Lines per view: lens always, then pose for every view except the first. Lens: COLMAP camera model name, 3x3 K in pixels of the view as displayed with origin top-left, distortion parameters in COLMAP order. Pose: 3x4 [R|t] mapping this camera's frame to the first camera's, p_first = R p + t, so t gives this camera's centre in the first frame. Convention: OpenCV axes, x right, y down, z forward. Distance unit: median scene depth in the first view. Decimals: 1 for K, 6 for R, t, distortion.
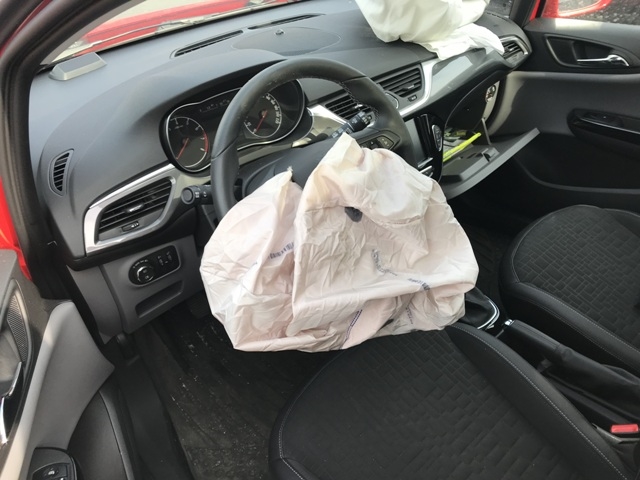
lens RADIAL K [[532.2, 0, 320.0], [0, 532.2, 240.0], [0, 0, 1]] dist [-0.052227, -0.001997]
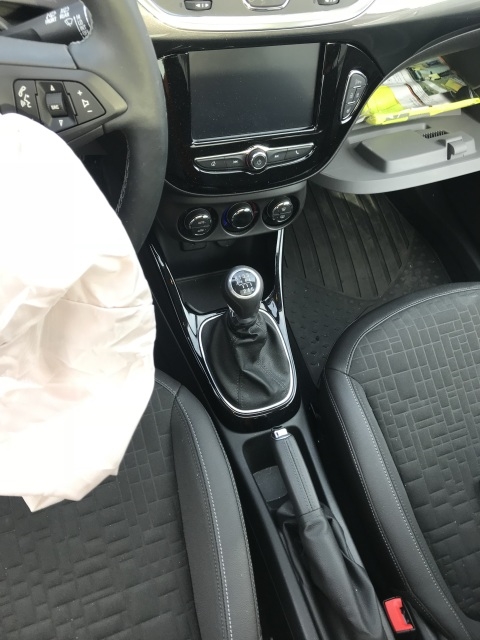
lens RADIAL K [[532.2, 0, 240.0], [0, 532.2, 320.0], [0, 0, 1]] dist [-0.052227, -0.001997]
pose [[0.891609, 0.451521, 0.034094, 0.200783], [-0.420783, 0.798388, 0.430718, -0.192151], [0.167258, -0.398378, 0.901842, 0.403980]]
